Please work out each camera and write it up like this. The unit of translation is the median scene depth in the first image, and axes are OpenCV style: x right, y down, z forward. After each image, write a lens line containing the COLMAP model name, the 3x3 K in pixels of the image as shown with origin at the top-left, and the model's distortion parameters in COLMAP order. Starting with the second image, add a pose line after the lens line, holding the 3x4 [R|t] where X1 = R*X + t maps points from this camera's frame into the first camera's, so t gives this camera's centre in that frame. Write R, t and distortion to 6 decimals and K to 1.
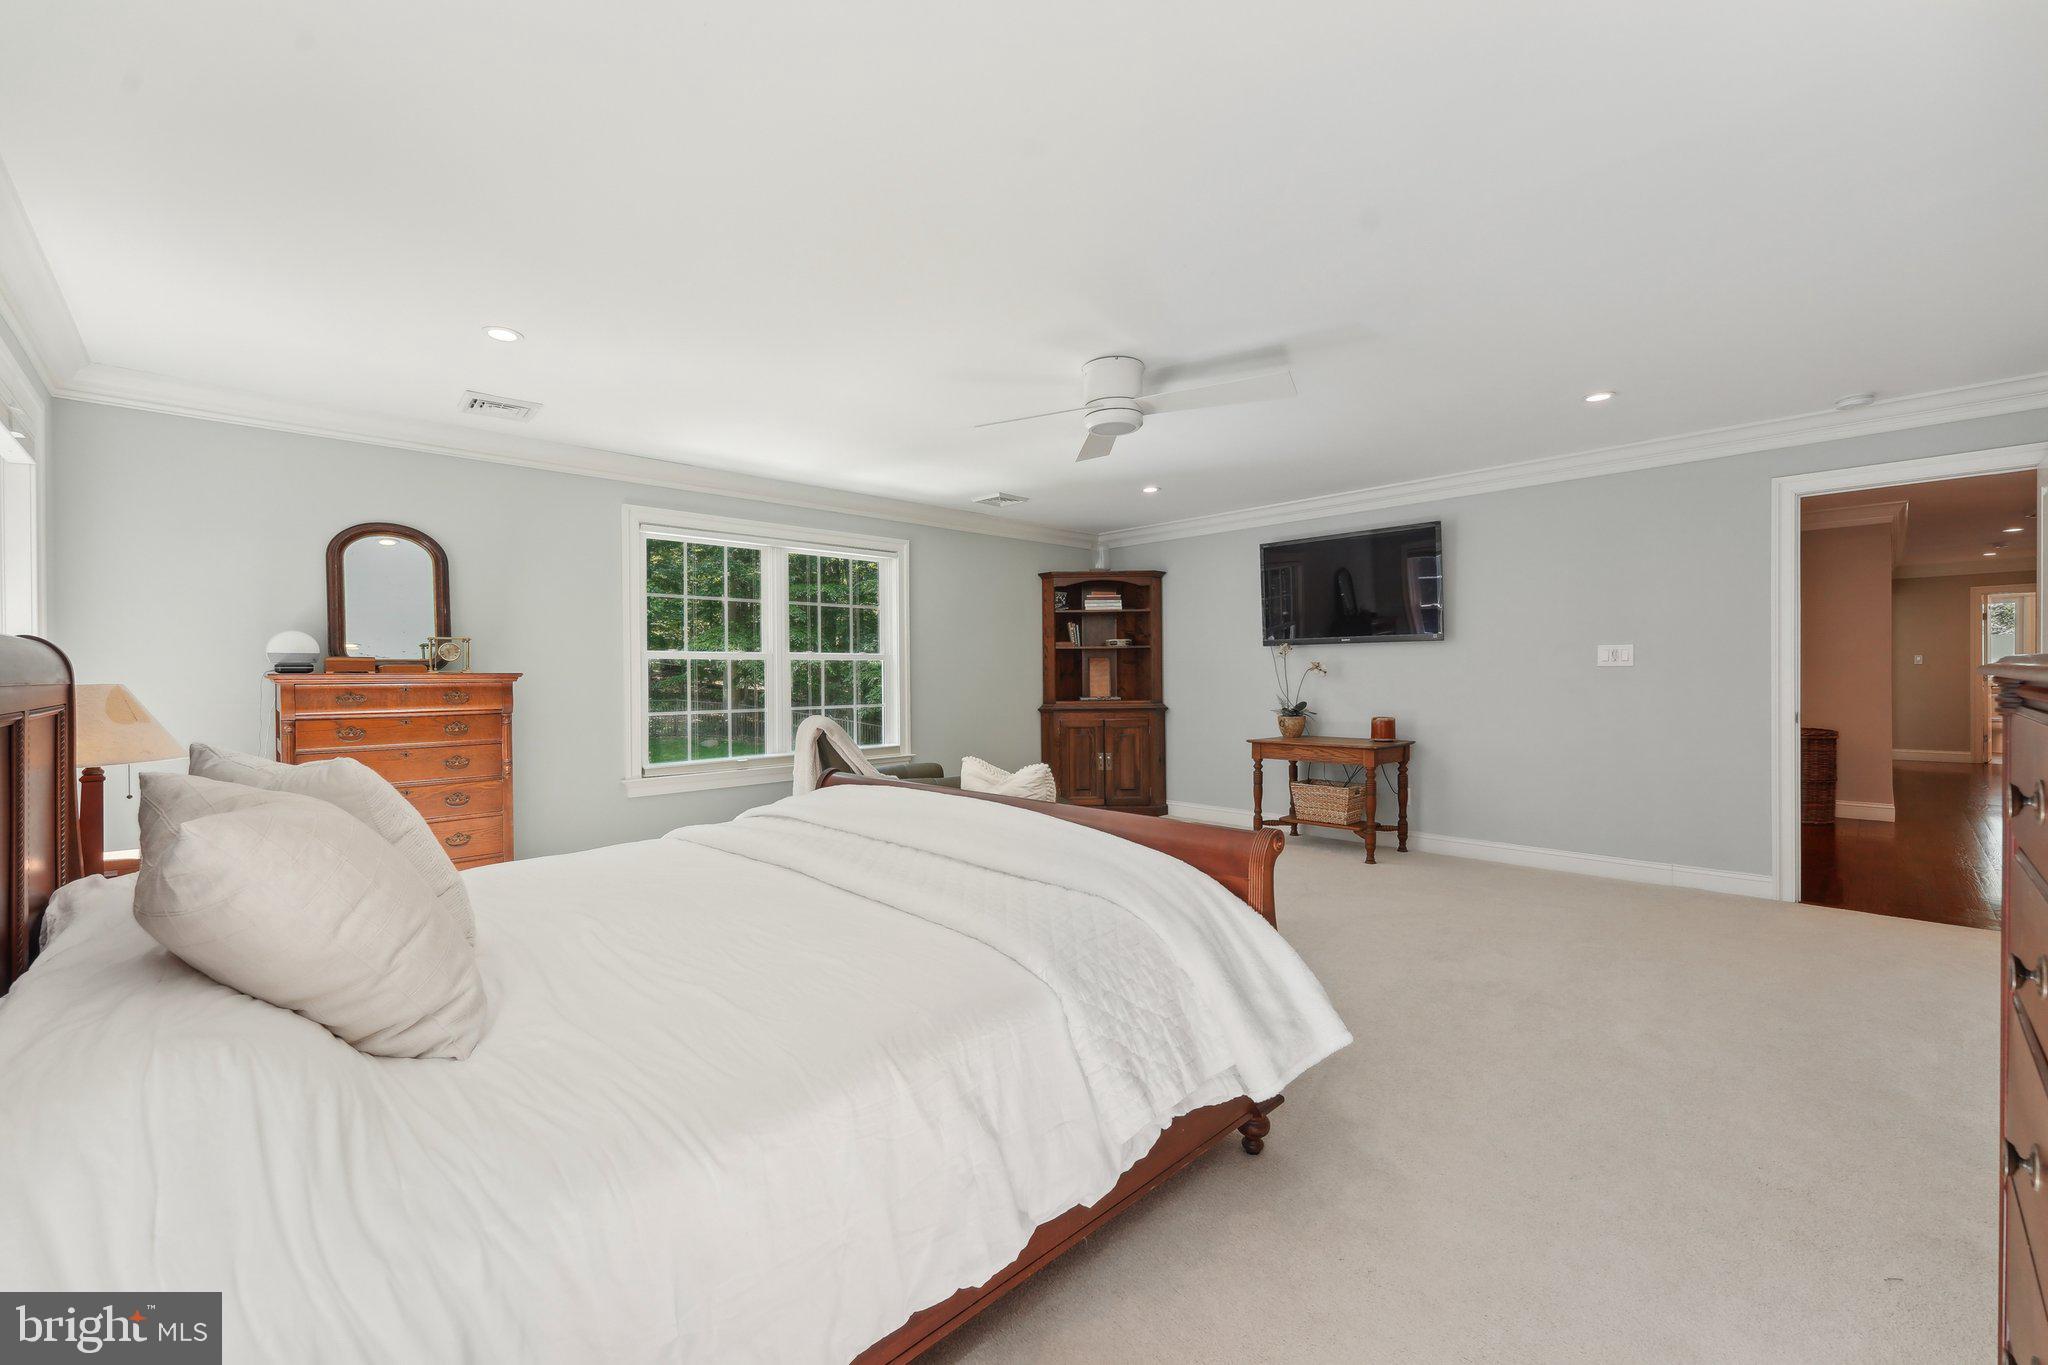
lens RADIAL K [[819.7, 0, 1022.9], [0, 819.7, 673.6], [0, 0, 1]] dist [0.002633, 0.000083]
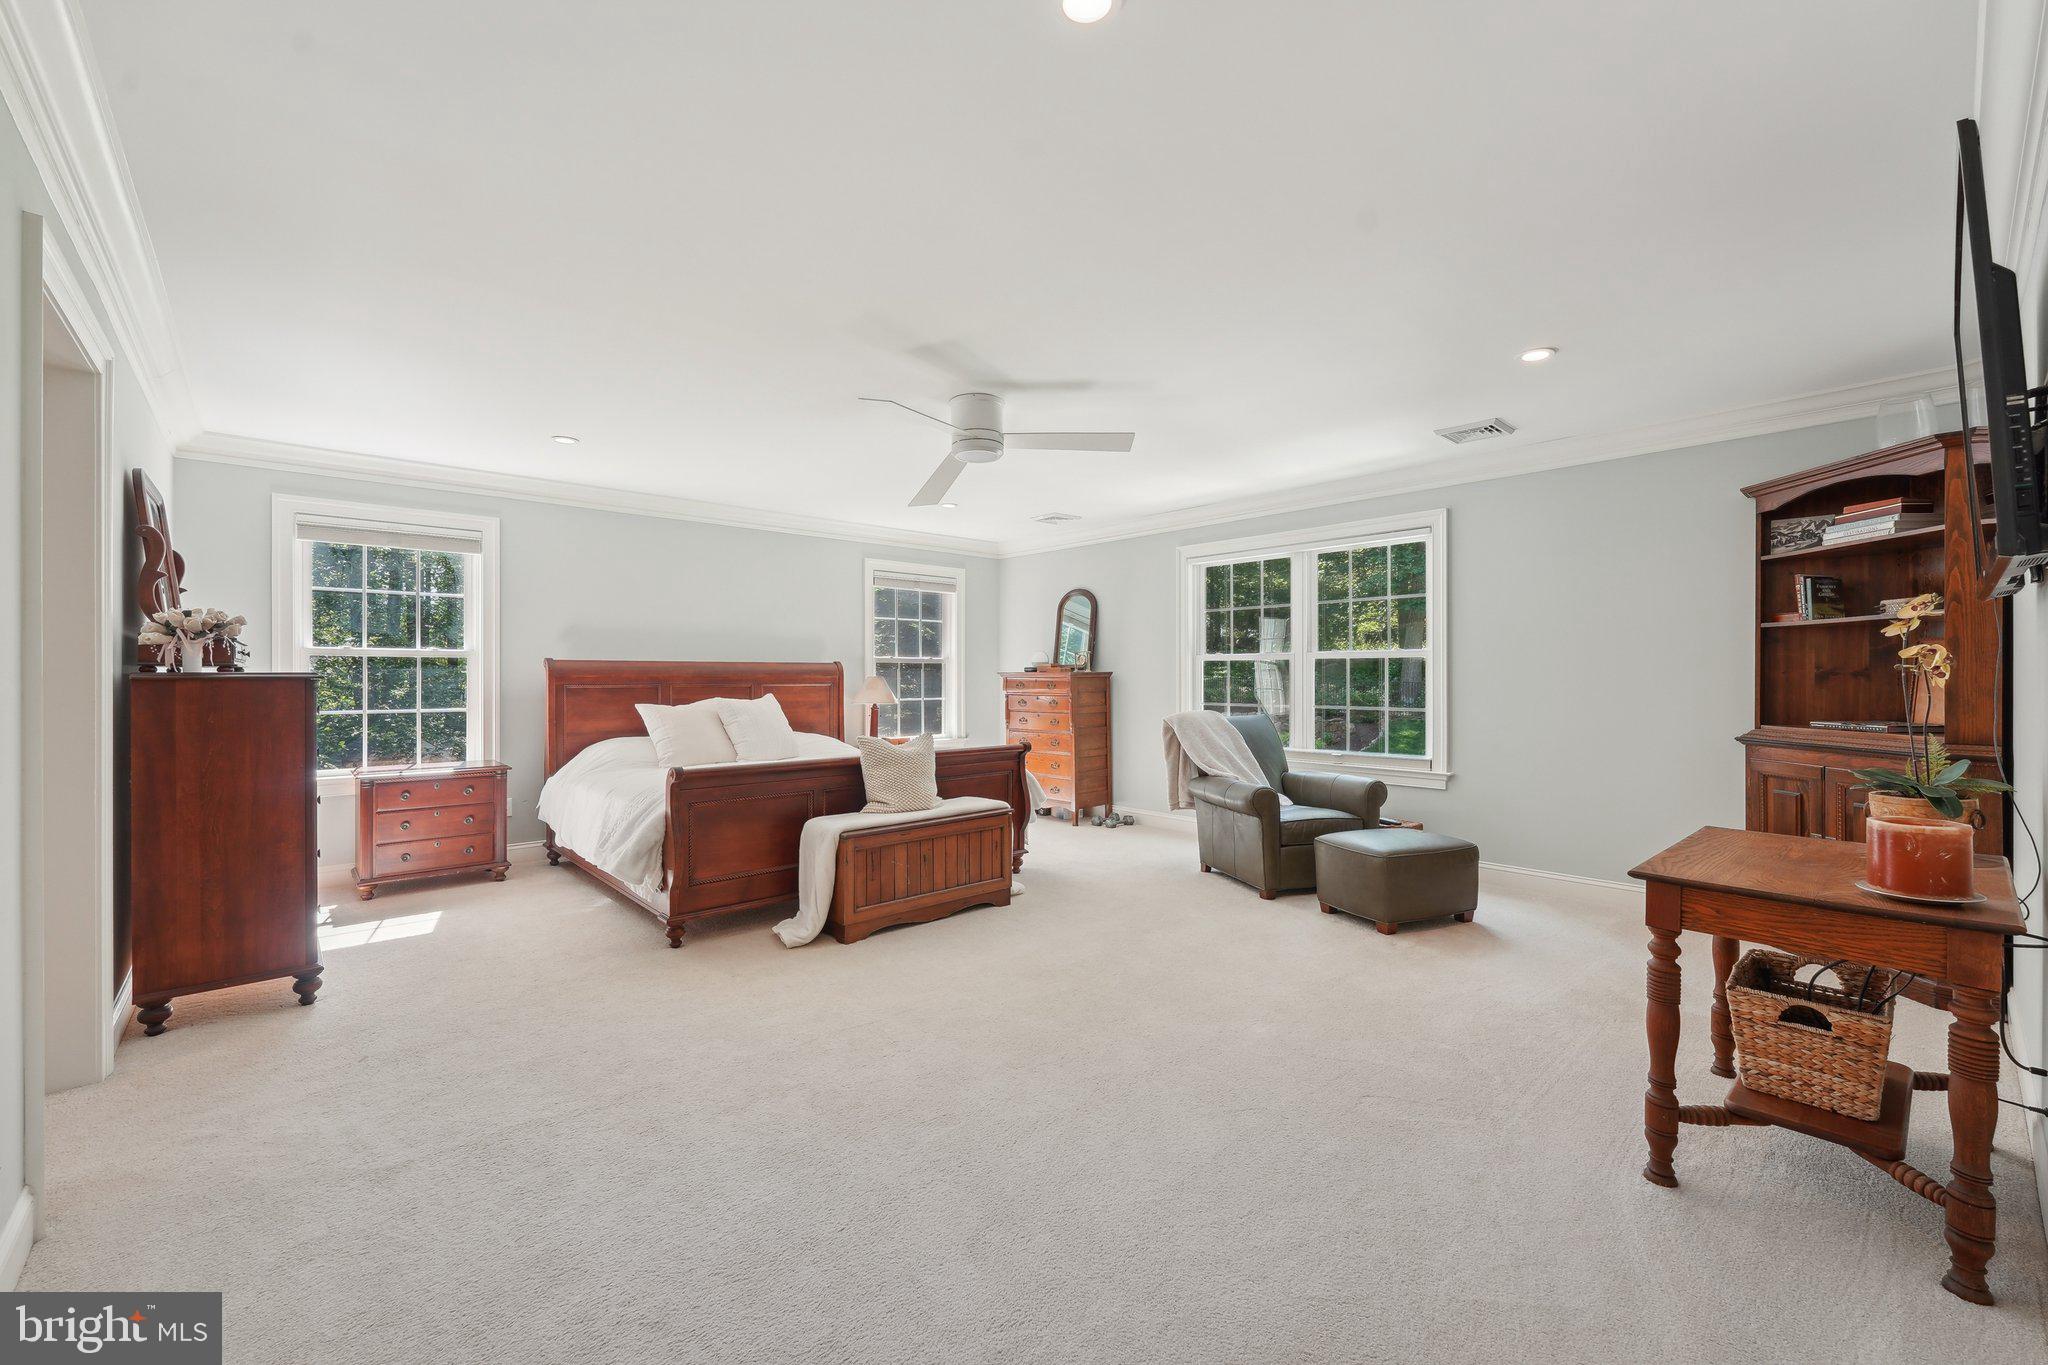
lens RADIAL K [[819.7, 0, 1016.6], [0, 819.7, 679.6], [0, 0, 1]] dist [0.002633, 0.000083]
pose [[-0.048606, 0.012475, -0.998740, 0.781842], [-0.006139, 0.999899, 0.012788, -0.000178], [0.998799, 0.006753, -0.048525, 0.692262]]
